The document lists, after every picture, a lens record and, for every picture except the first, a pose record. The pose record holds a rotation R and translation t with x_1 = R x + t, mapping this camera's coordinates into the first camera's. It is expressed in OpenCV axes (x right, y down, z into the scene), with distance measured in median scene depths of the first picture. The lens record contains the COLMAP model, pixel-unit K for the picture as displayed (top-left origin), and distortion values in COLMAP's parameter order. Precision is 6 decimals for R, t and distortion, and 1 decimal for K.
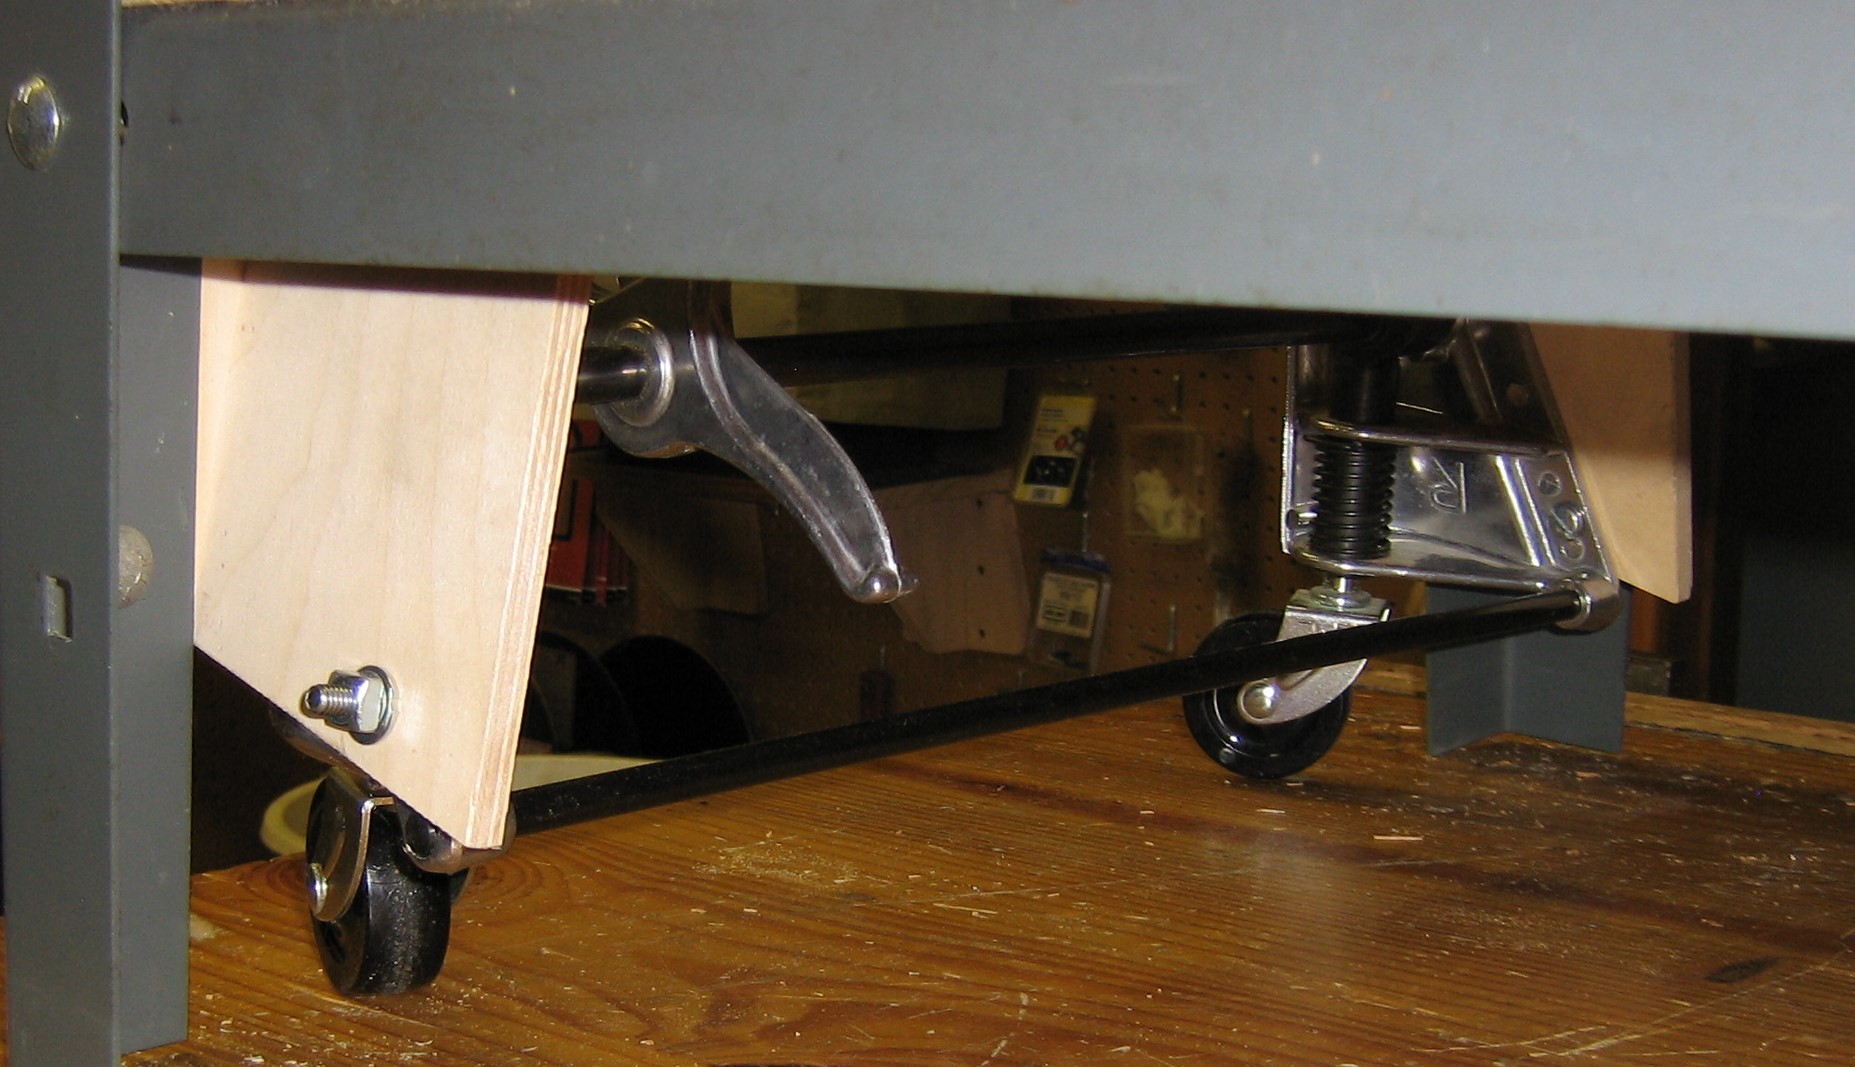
lens RADIAL K [[2924.2, 0, 926.2], [0, 2924.2, 533.7], [0, 0, 1]] dist [-0.122741, 0.000000]
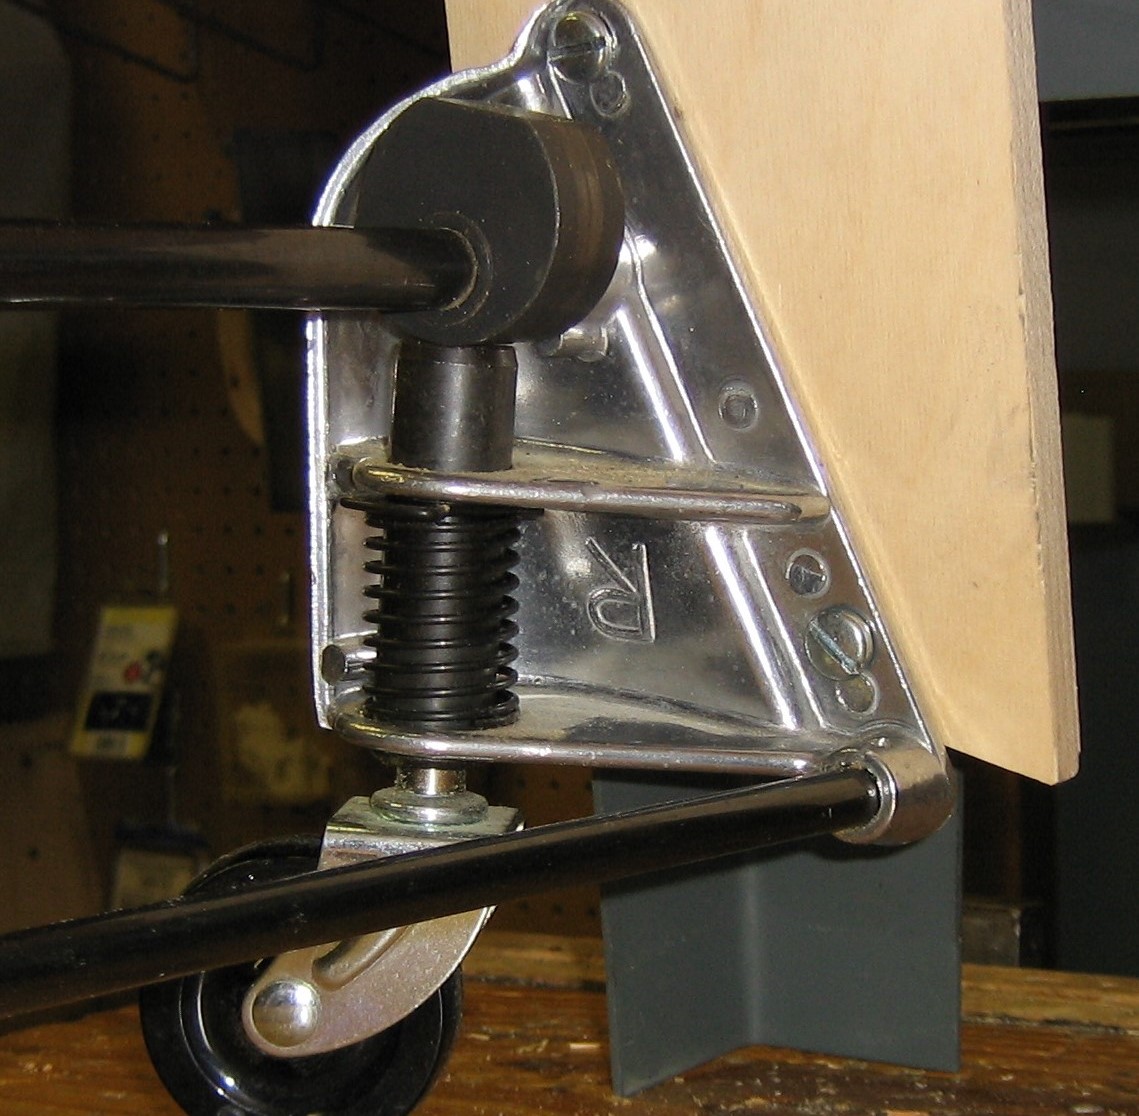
lens RADIAL K [[2634.4, 0, 569.8], [0, 2634.4, 557.7], [0, 0, 1]] dist [-0.051860, 0.000000]
pose [[0.990331, -0.033268, 0.134679, 0.104021], [0.048914, 0.992209, -0.114583, 0.032965], [-0.129818, 0.120063, 0.984242, 0.518724]]
